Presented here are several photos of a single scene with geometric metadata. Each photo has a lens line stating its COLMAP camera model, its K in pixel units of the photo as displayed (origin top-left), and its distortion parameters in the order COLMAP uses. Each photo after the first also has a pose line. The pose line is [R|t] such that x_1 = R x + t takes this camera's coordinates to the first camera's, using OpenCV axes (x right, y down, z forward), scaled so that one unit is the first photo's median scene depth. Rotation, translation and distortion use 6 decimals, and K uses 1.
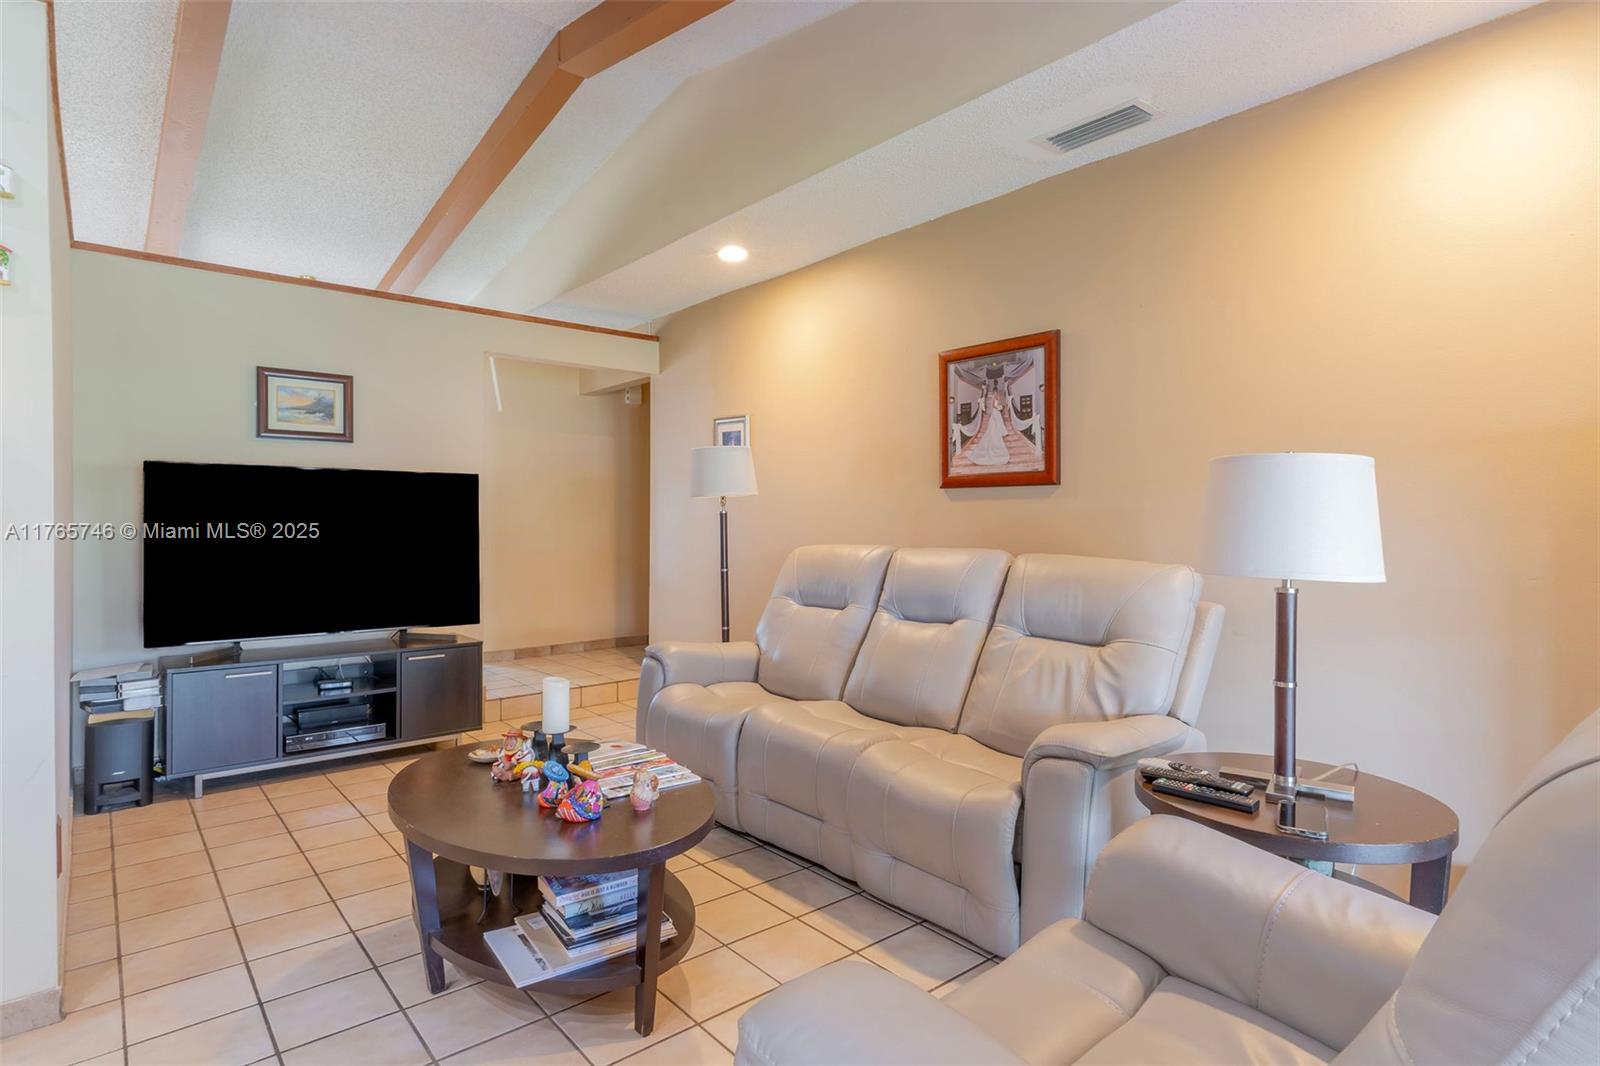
lens RADIAL K [[847.1, 0, 844.3], [0, 847.1, 522.7], [0, 0, 1]] dist [0.002339, 0.004938]
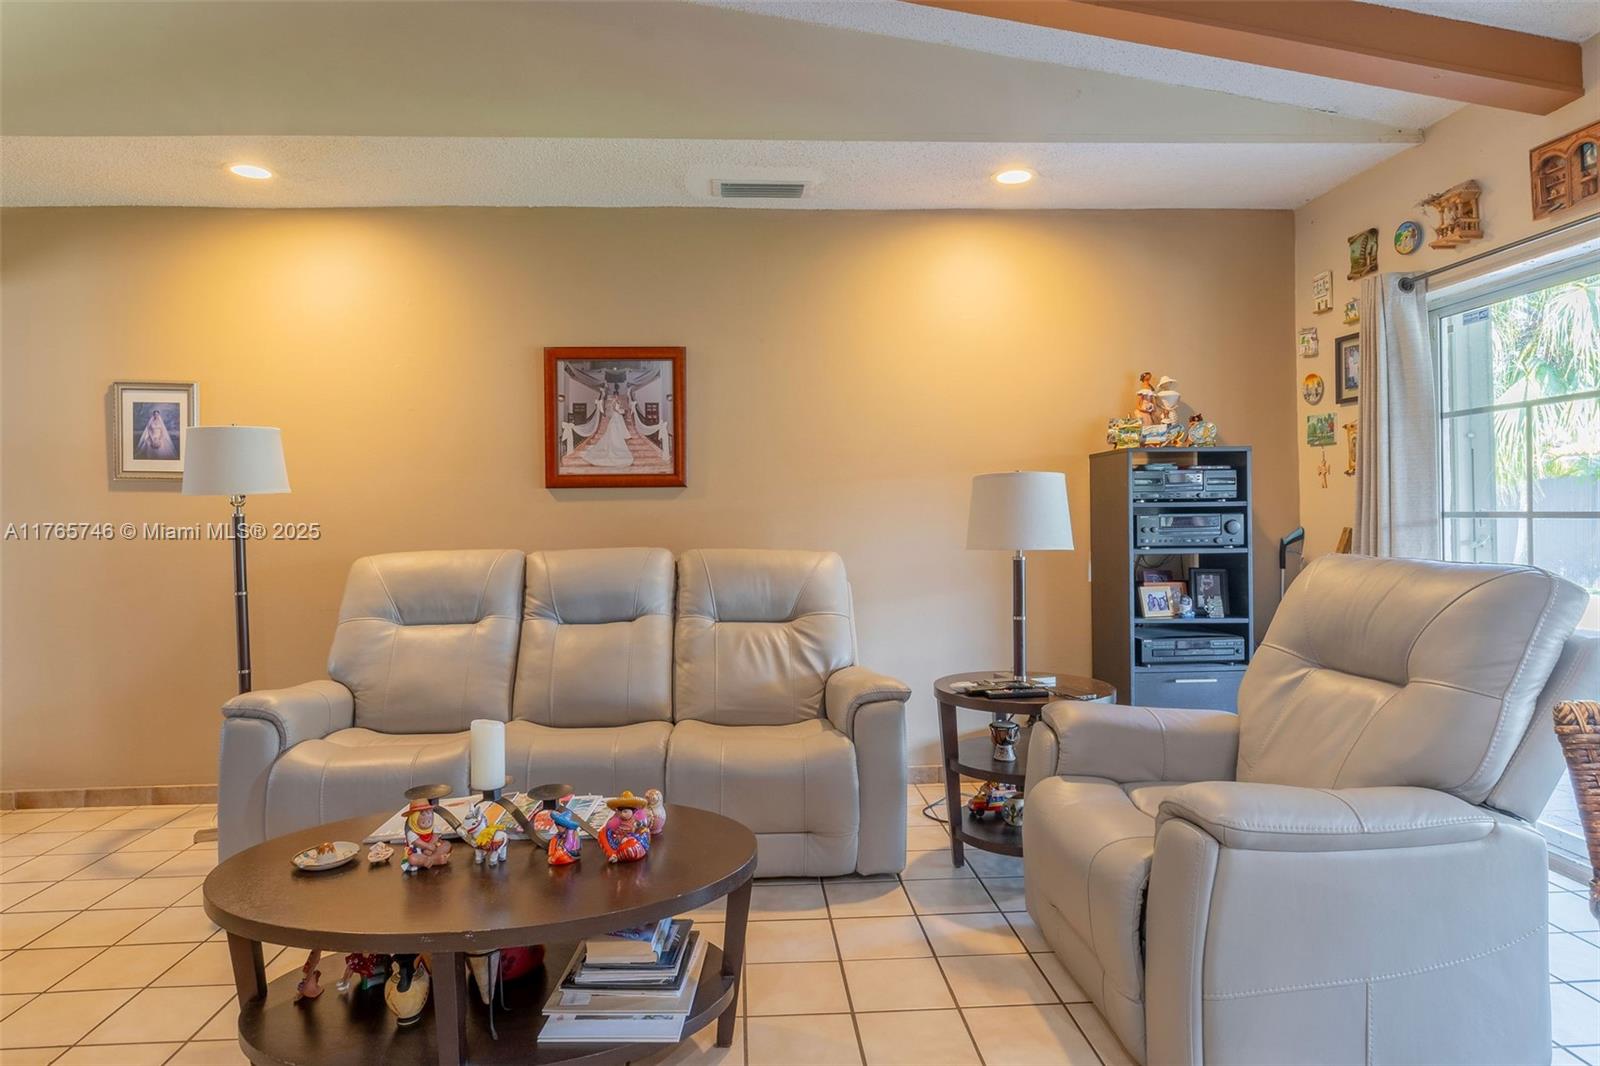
lens RADIAL K [[845.8, 0, 847.1], [0, 845.8, 523.4], [0, 0, 1]] dist [-0.010994, -0.000865]
pose [[0.610832, -0.015602, 0.791606, -0.470449], [0.018415, 0.999815, 0.005496, 0.000551], [-0.791546, 0.011220, 0.611007, 0.151972]]
